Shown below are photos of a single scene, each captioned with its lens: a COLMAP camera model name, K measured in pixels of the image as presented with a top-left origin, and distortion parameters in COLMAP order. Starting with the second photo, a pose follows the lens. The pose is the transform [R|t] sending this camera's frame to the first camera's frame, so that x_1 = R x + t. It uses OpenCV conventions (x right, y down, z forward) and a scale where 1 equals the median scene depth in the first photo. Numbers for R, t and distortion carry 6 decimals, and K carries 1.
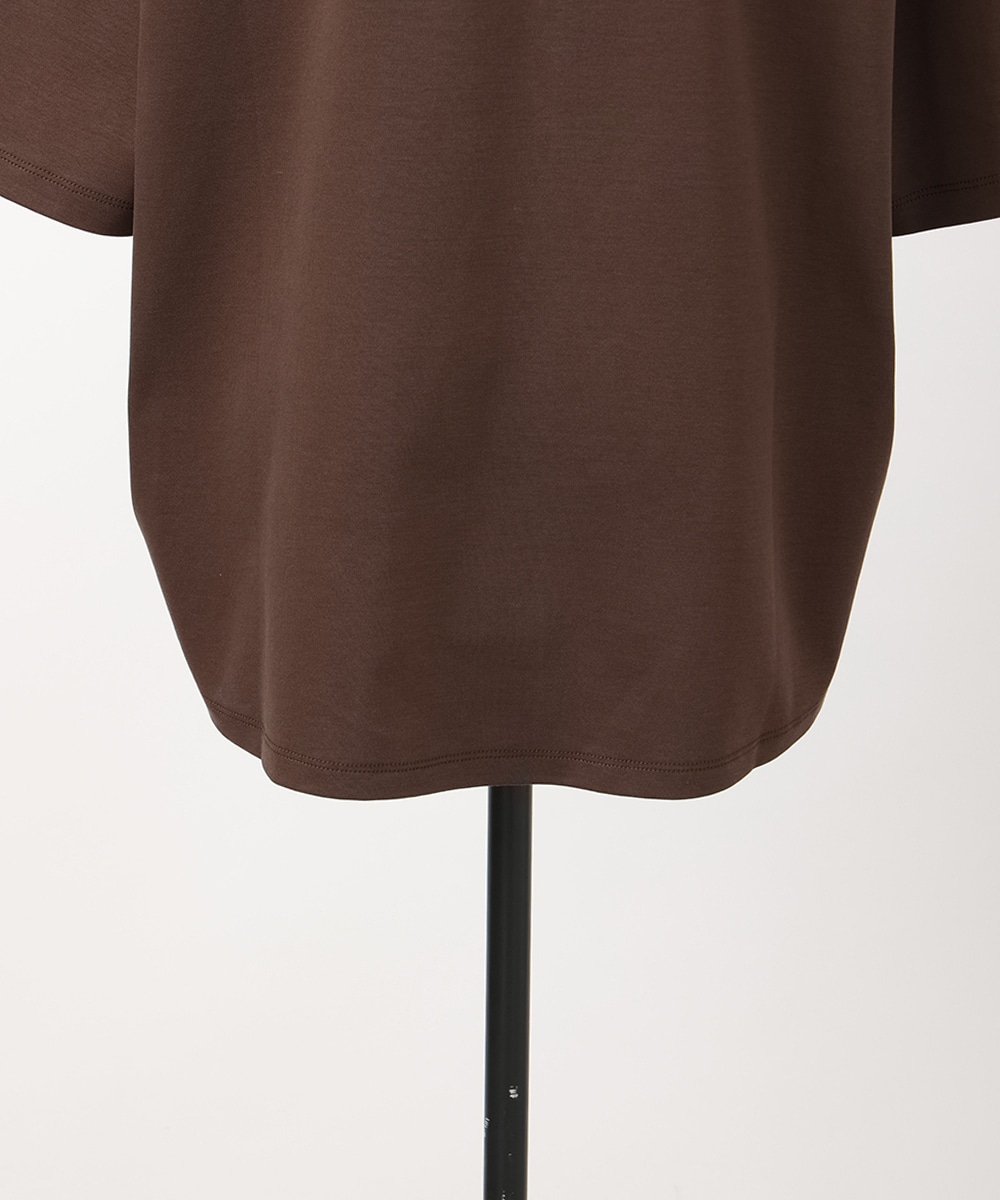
lens RADIAL K [[4444.2, 0, 465.2], [0, 4444.2, 600.3], [0, 0, 1]] dist [0.420280, 2.694789]
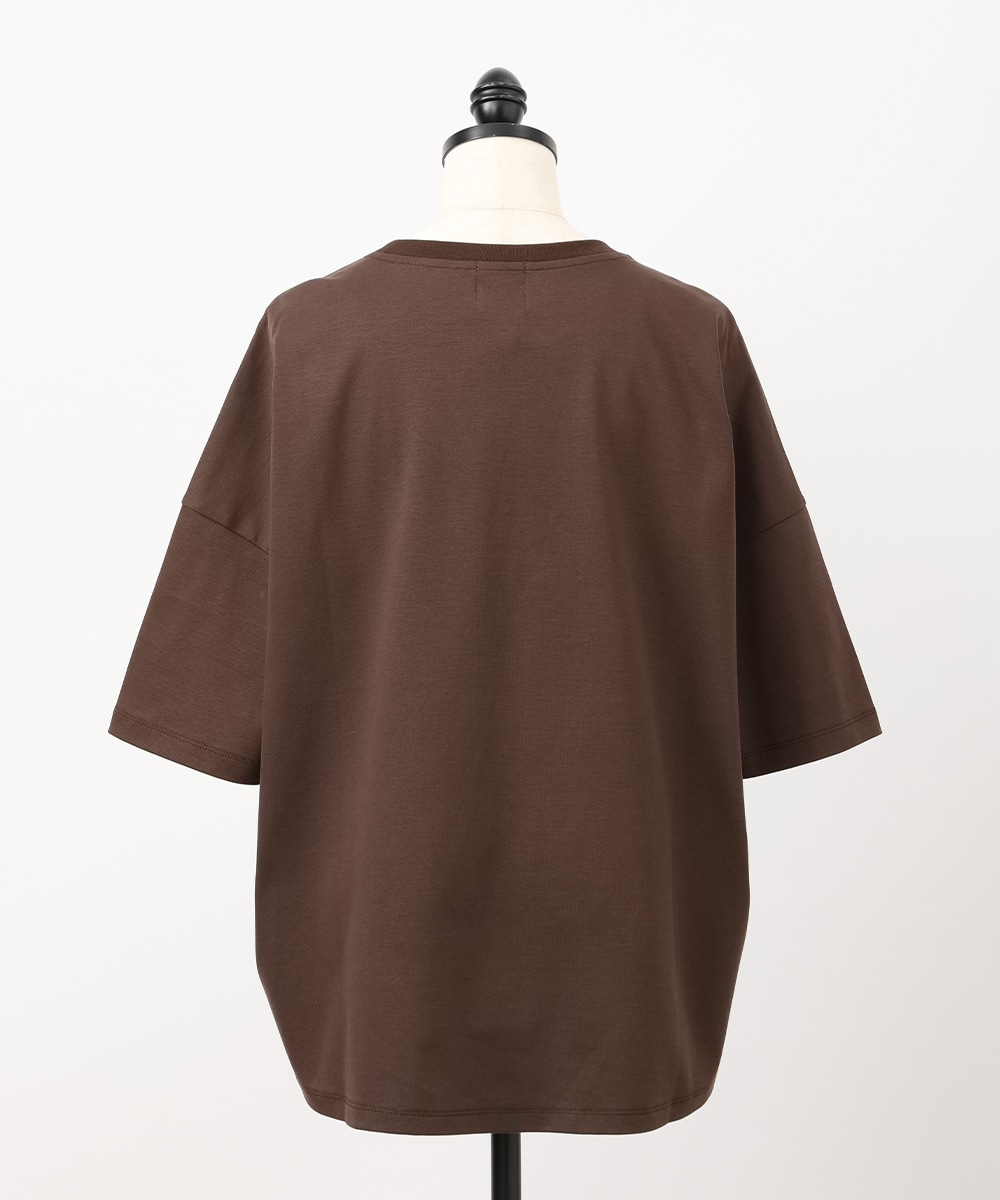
lens RADIAL K [[4444.2, 0, 465.2], [0, 4444.2, 600.3], [0, 0, 1]] dist [0.420280, 2.694789]
pose [[0.999409, -0.018218, 0.029167, -0.047046], [0.025020, 0.967071, -0.253274, 0.257142], [-0.023592, 0.253854, 0.966955, -0.532984]]
